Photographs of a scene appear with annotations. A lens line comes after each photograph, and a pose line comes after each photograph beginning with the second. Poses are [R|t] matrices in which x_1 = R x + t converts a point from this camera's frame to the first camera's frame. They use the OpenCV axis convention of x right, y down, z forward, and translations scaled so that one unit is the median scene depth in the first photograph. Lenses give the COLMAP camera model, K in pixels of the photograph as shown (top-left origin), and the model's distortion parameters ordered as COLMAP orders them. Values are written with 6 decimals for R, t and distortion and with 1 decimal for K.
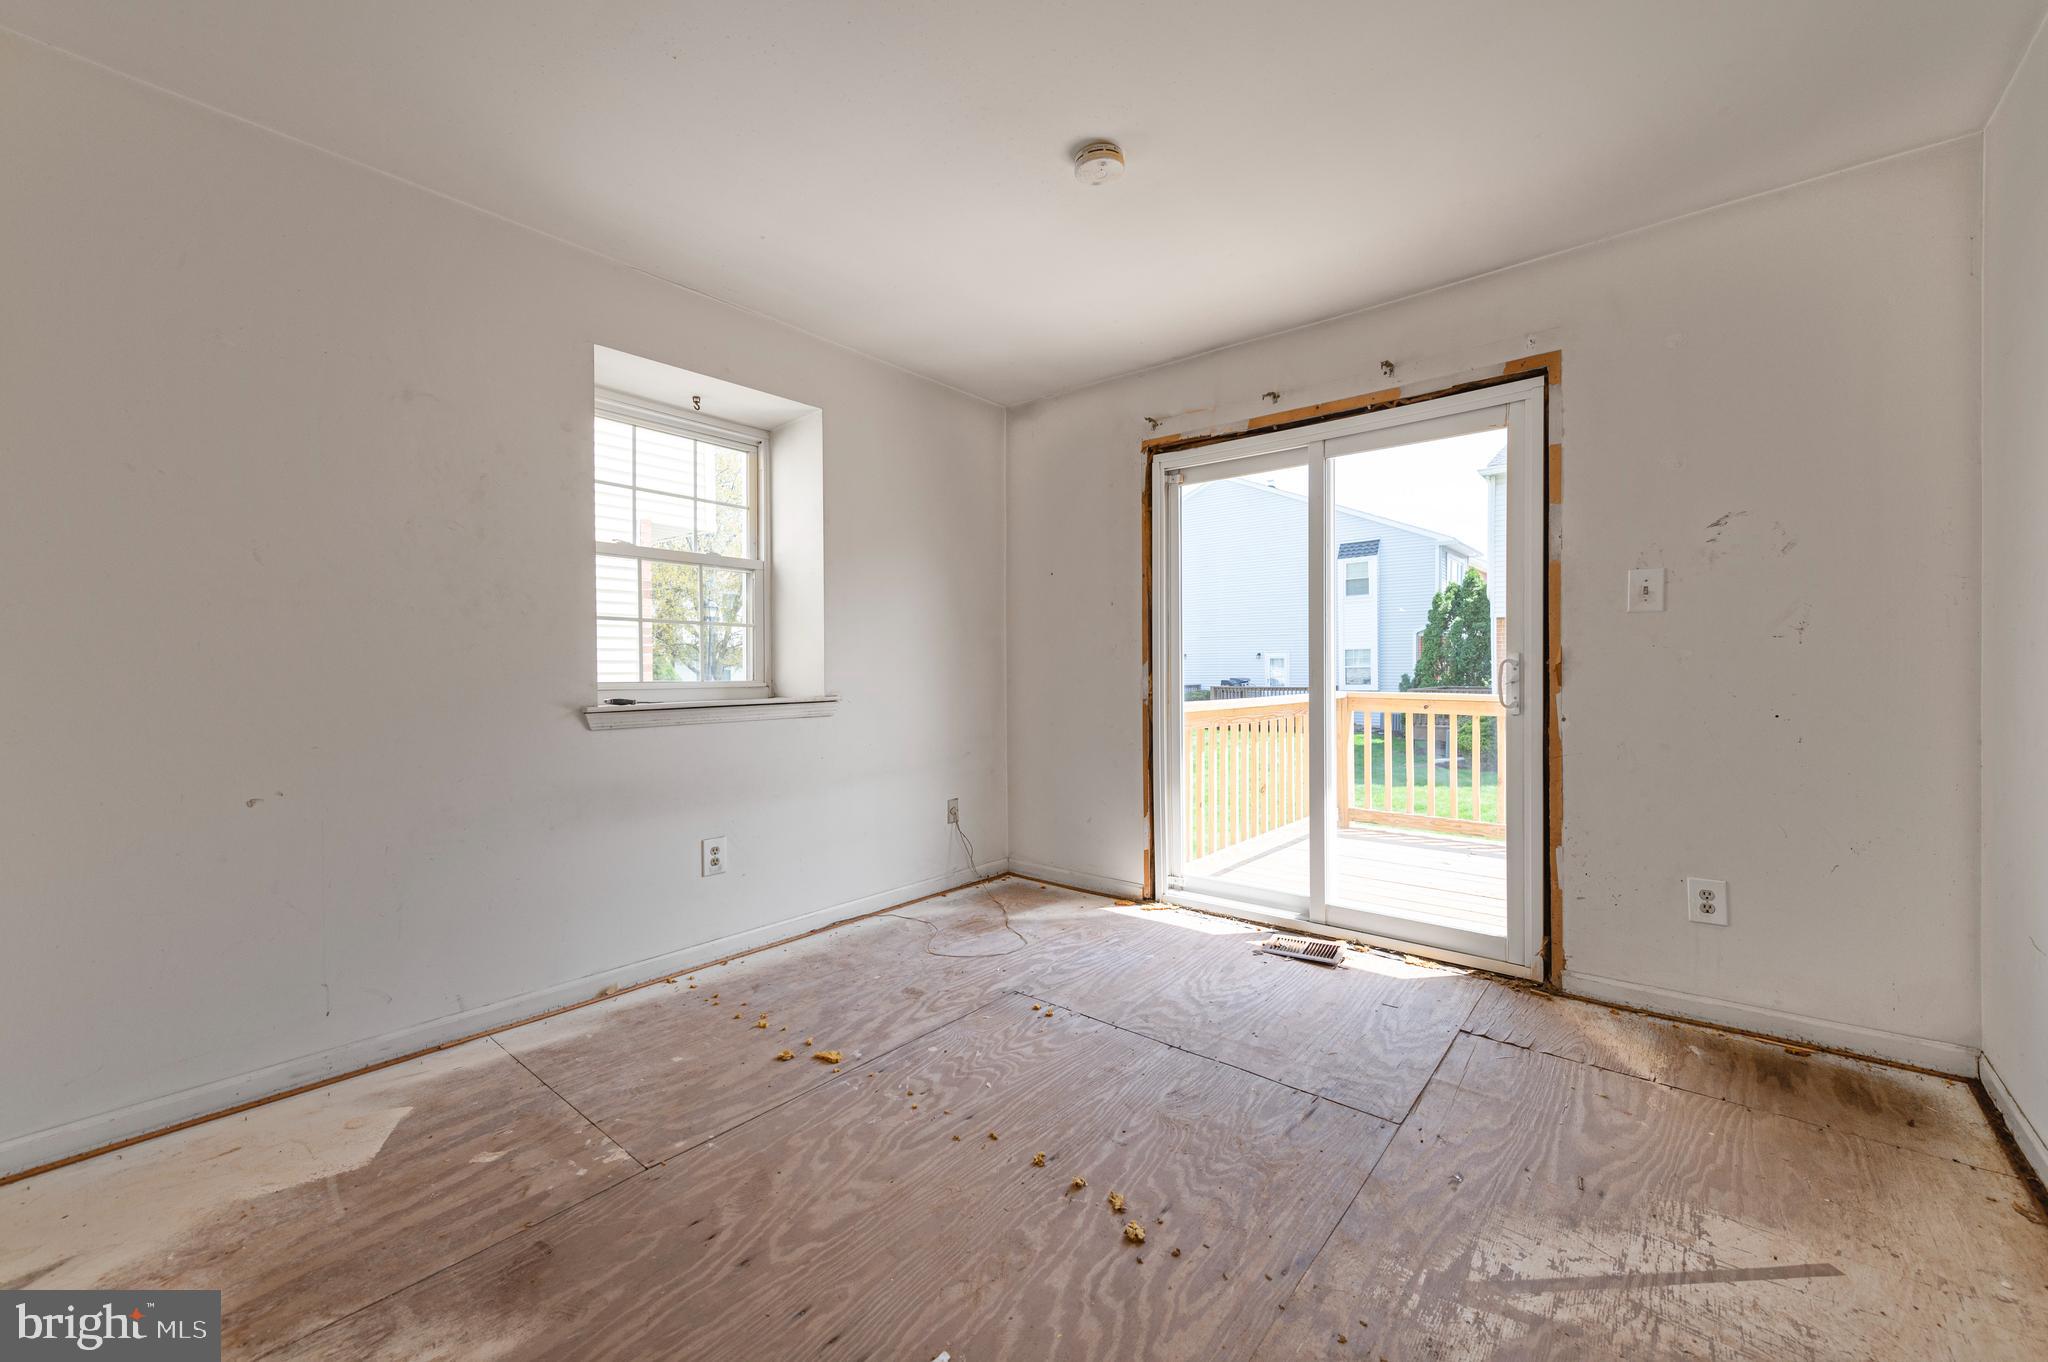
lens RADIAL K [[800.7, 0, 1036.1], [0, 800.7, 672.4], [0, 0, 1]] dist [0.022772, -0.006688]
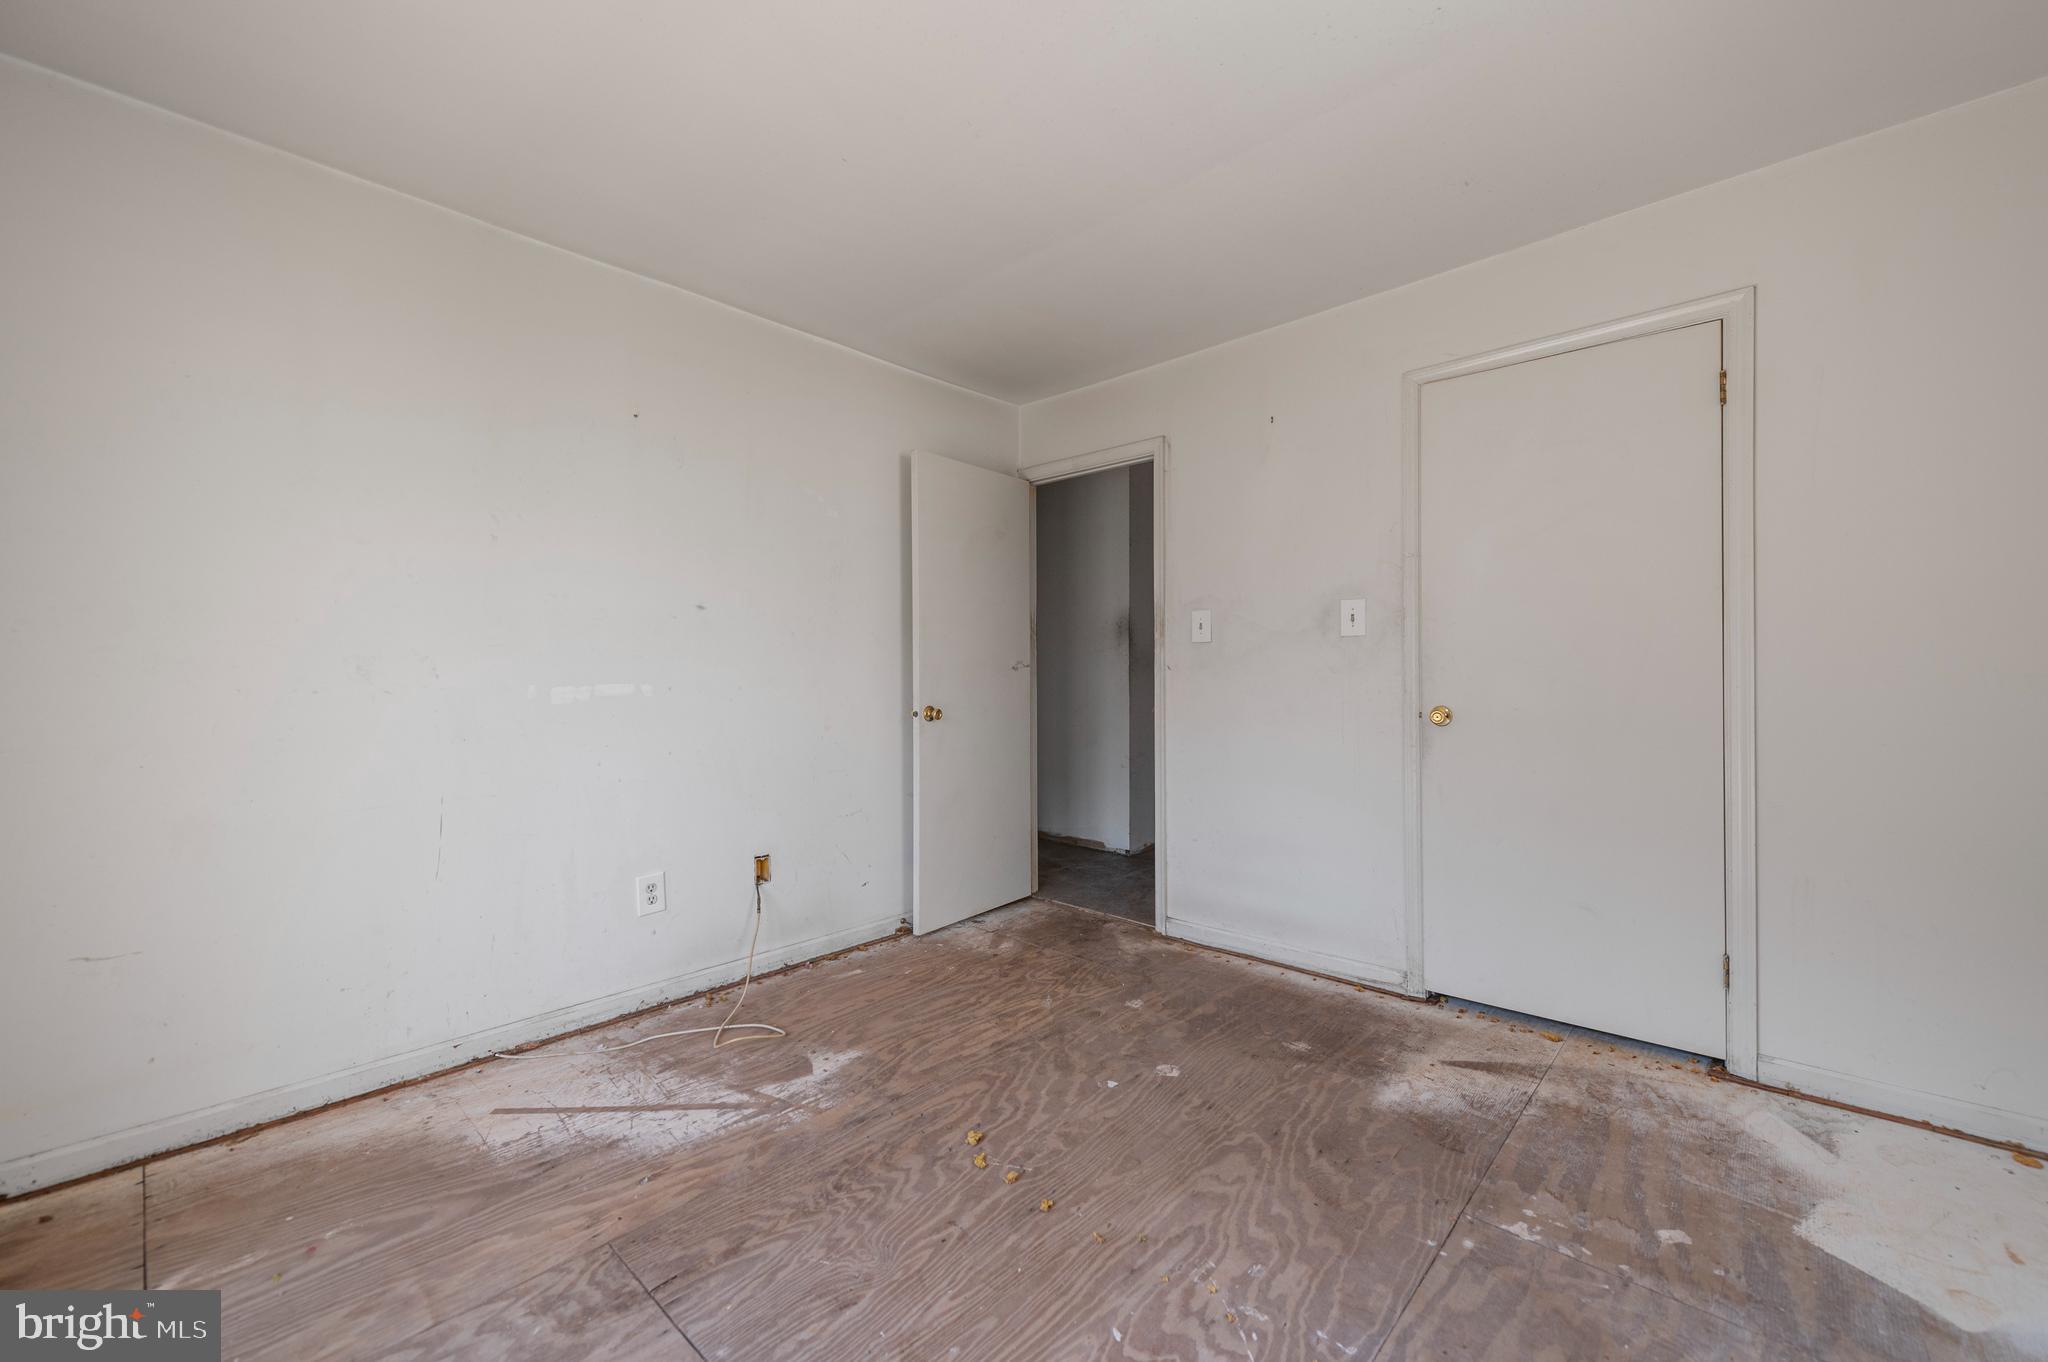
lens RADIAL K [[800.7, 0, 1036.1], [0, 800.7, 672.4], [0, 0, 1]] dist [0.022772, -0.006688]
pose [[-0.998467, 0.010009, 0.054430, -0.045627], [0.010457, 0.999914, 0.007954, -0.032900], [-0.054345, 0.008511, -0.998486, 2.154819]]
